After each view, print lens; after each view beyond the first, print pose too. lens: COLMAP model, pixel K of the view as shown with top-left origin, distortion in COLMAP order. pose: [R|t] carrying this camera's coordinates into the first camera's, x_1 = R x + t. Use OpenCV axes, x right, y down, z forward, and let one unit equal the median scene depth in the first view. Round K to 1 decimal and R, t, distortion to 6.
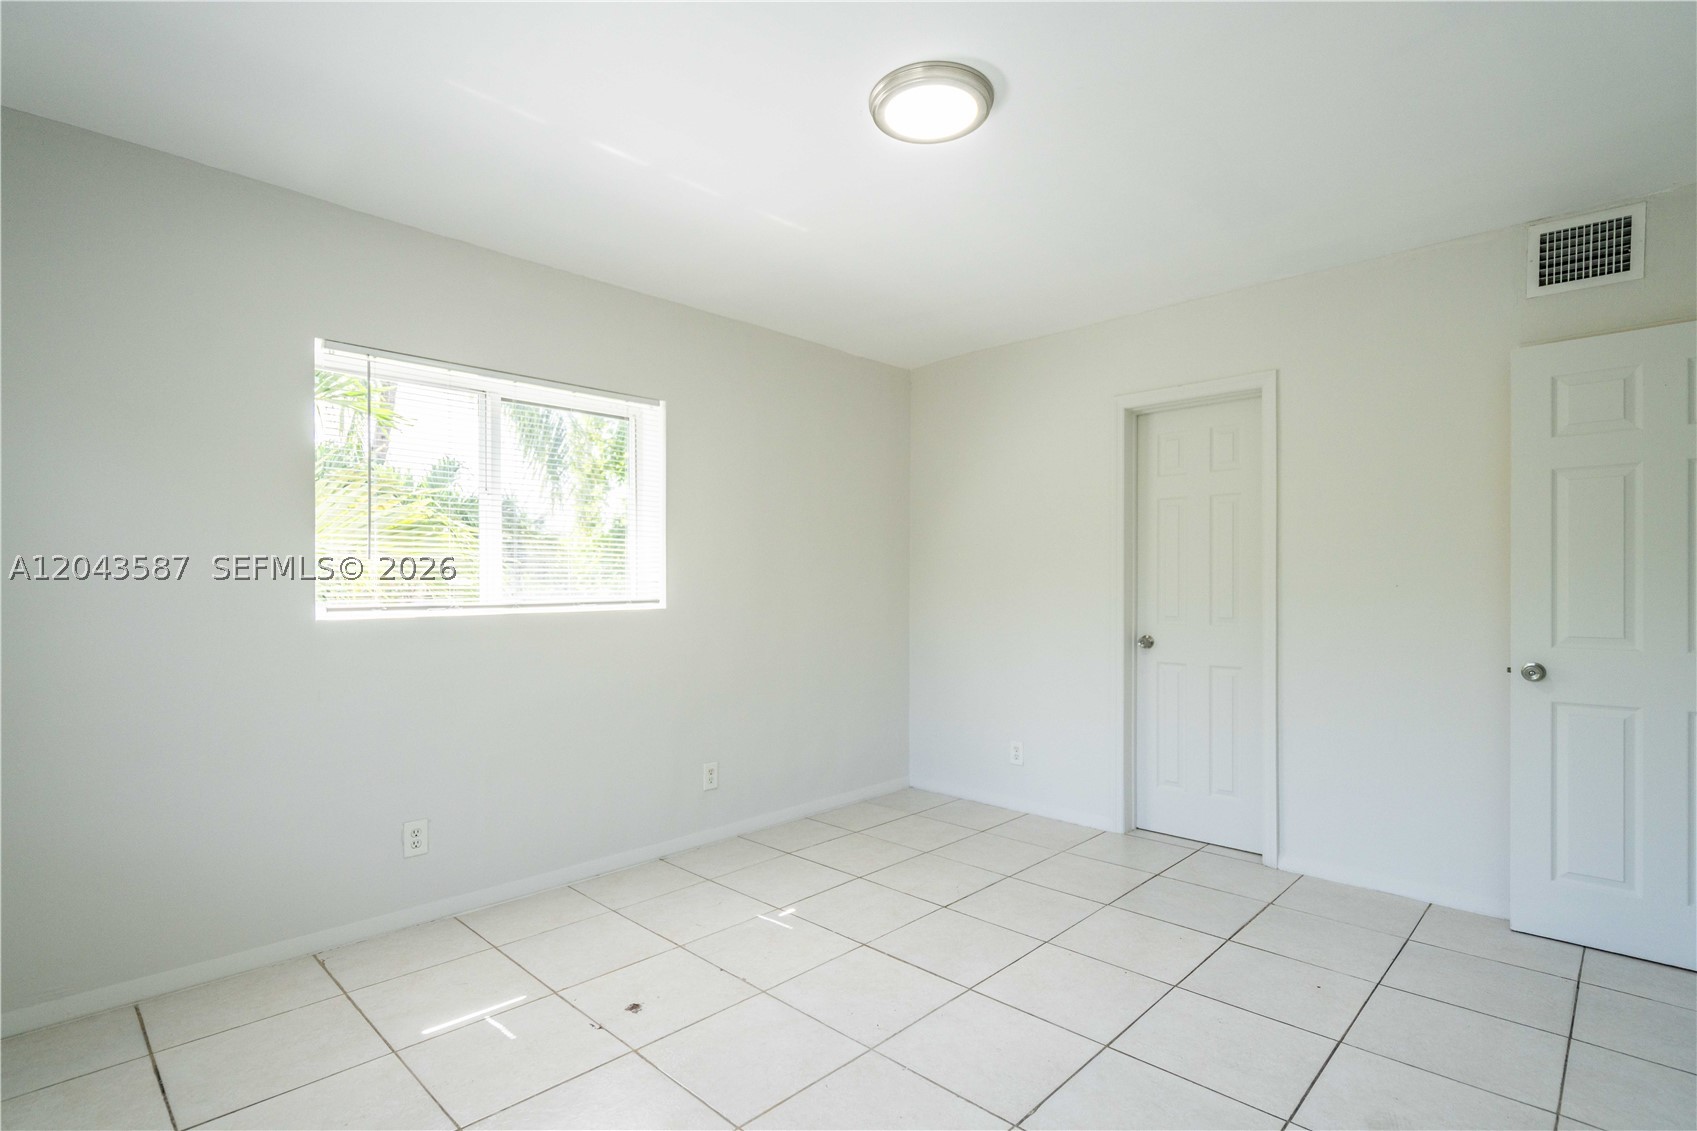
lens RADIAL K [[818.7, 0, 856.7], [0, 818.7, 591.3], [0, 0, 1]] dist [-0.020157, -0.000146]
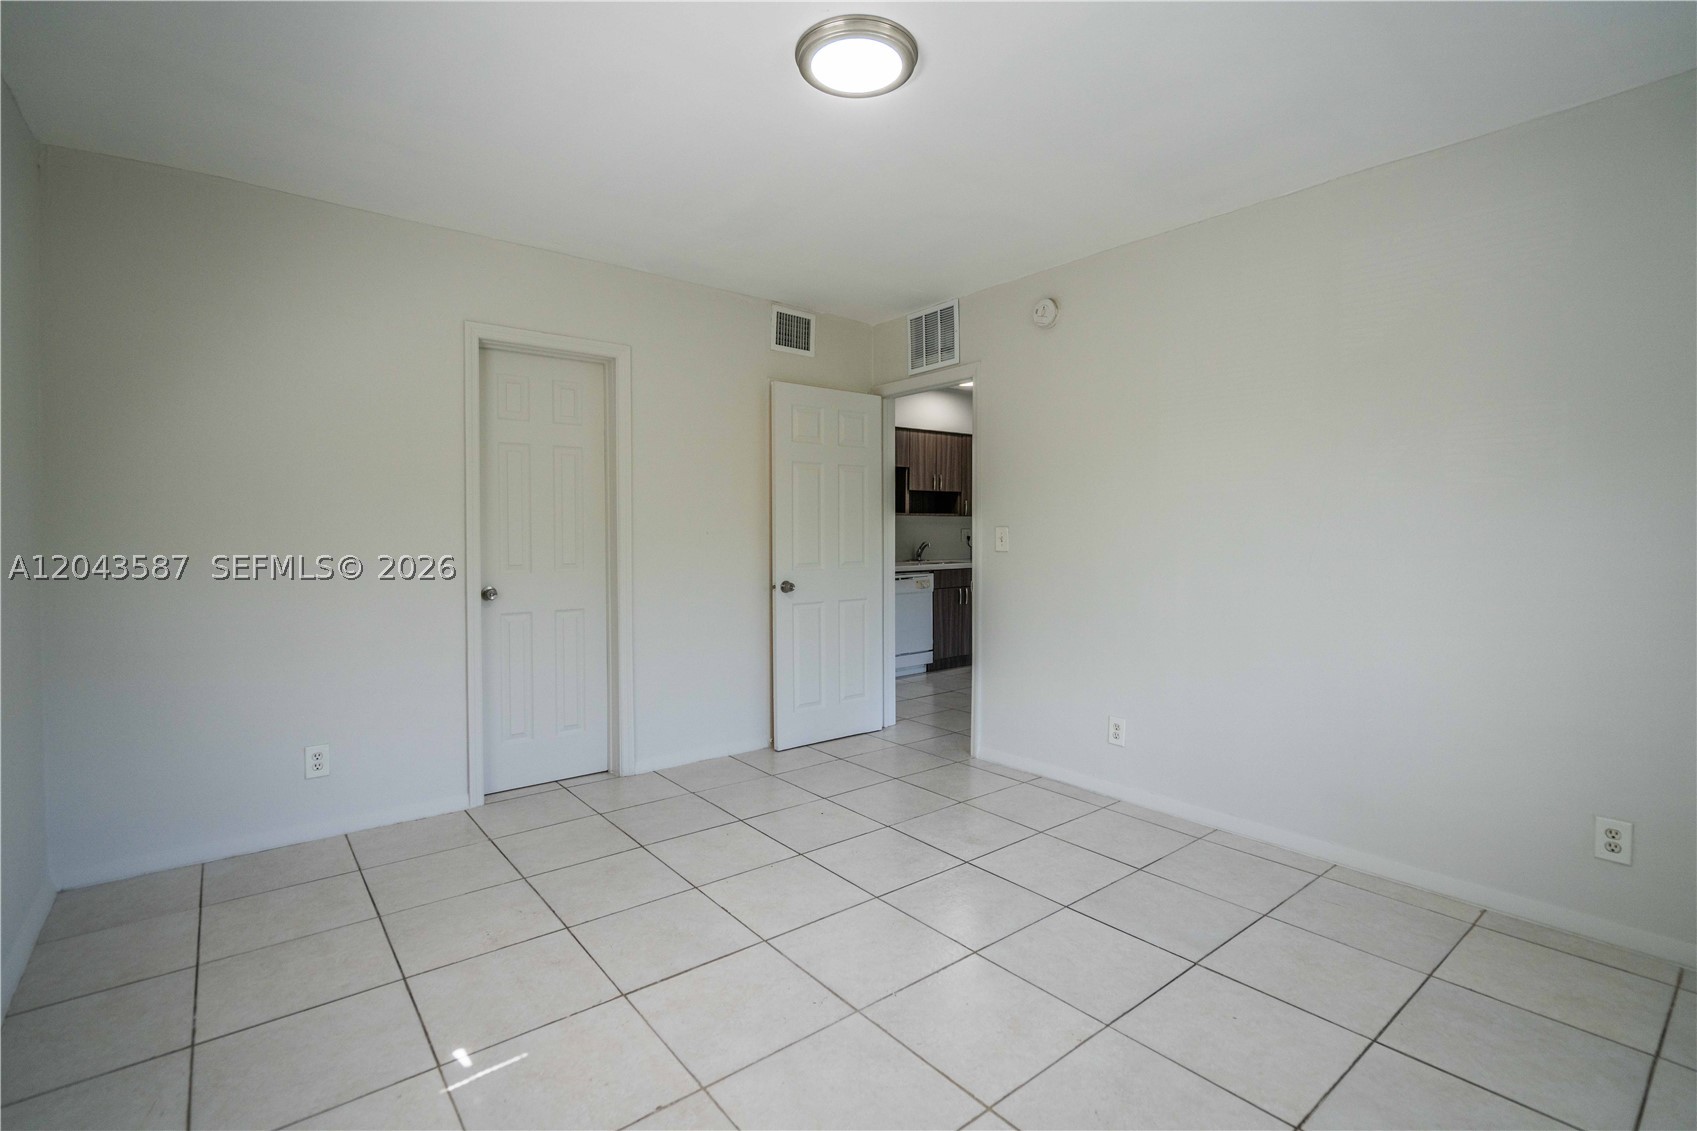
lens RADIAL K [[776.9, 0, 857.3], [0, 776.9, 553.2], [0, 0, 1]] dist [-0.009806, 0.001261]
pose [[0.115901, -0.027385, 0.992883, -0.536530], [0.008088, 0.999613, 0.026626, -0.005241], [-0.993228, 0.004945, 0.116078, 0.538416]]
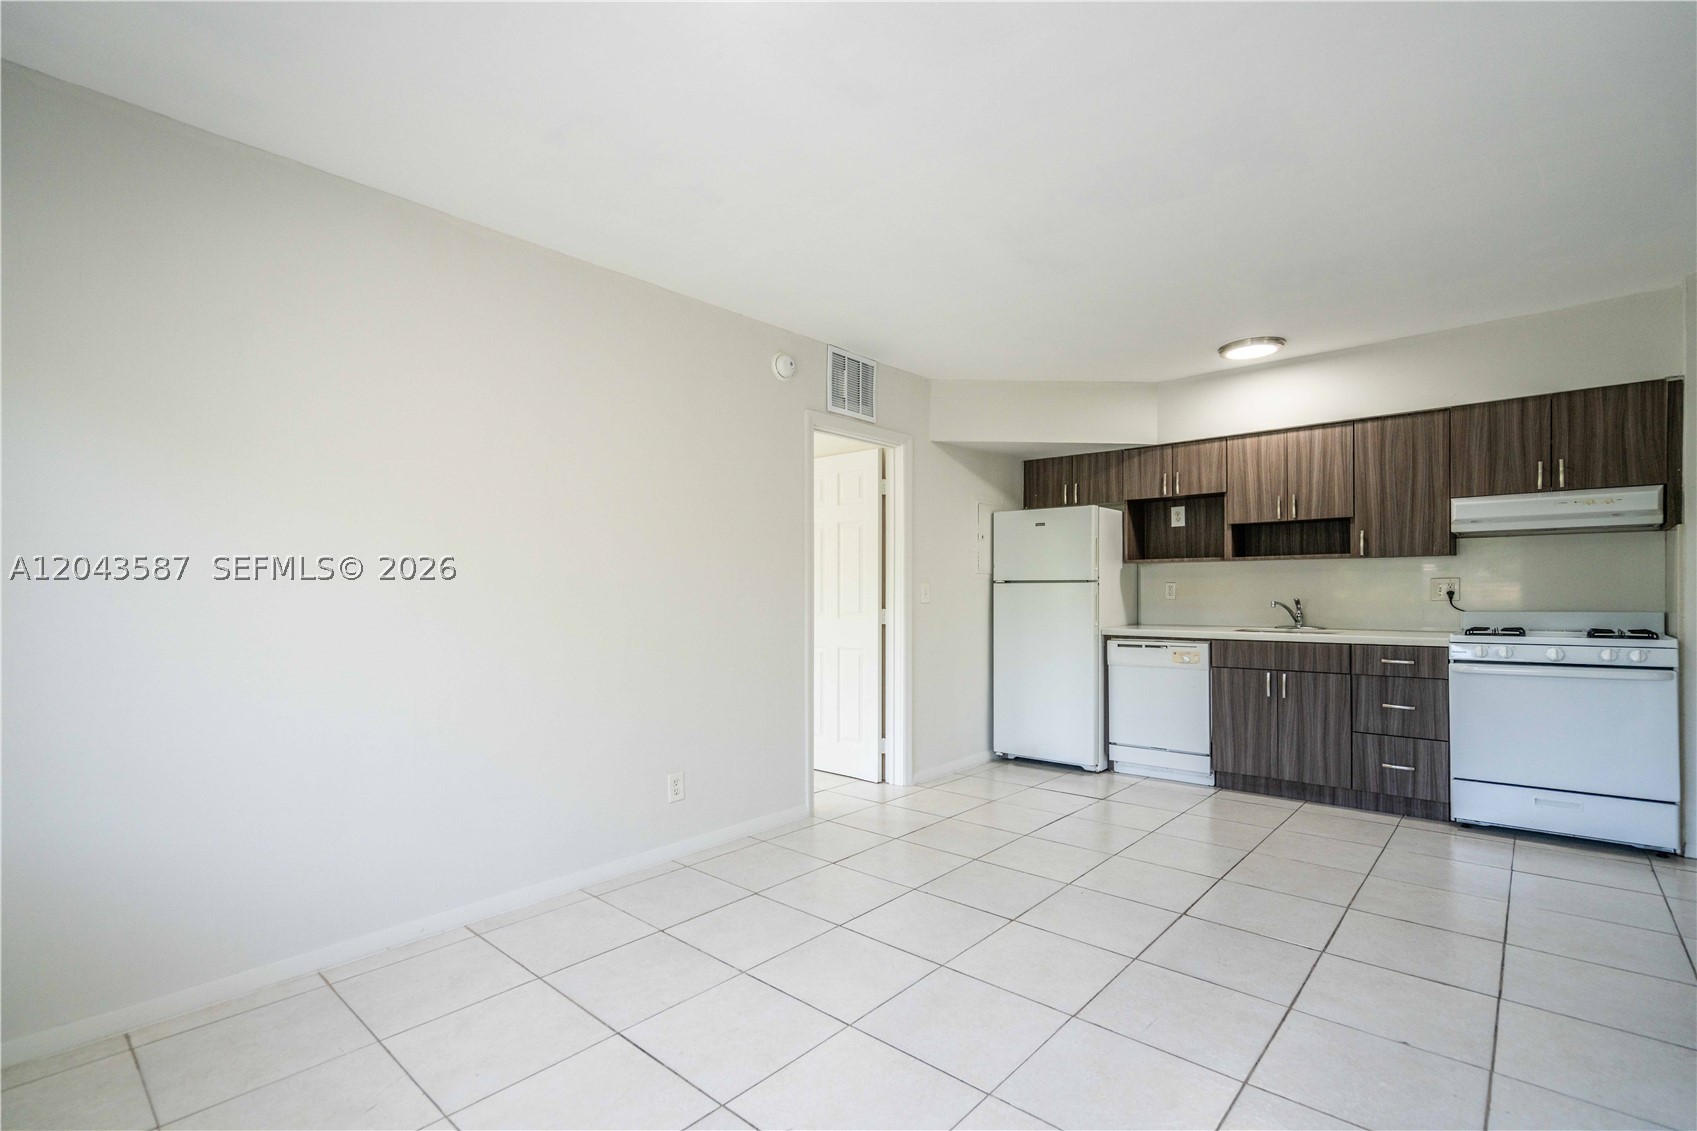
lens RADIAL K [[776.9, 0, 835.0], [0, 776.9, 593.8], [0, 0, 1]] dist [-0.009806, 0.001261]
pose [[0.999293, -0.010227, 0.036183, -0.453470], [0.010055, 0.999937, 0.004929, -0.004992], [-0.036231, -0.004562, 0.999333, 0.453609]]
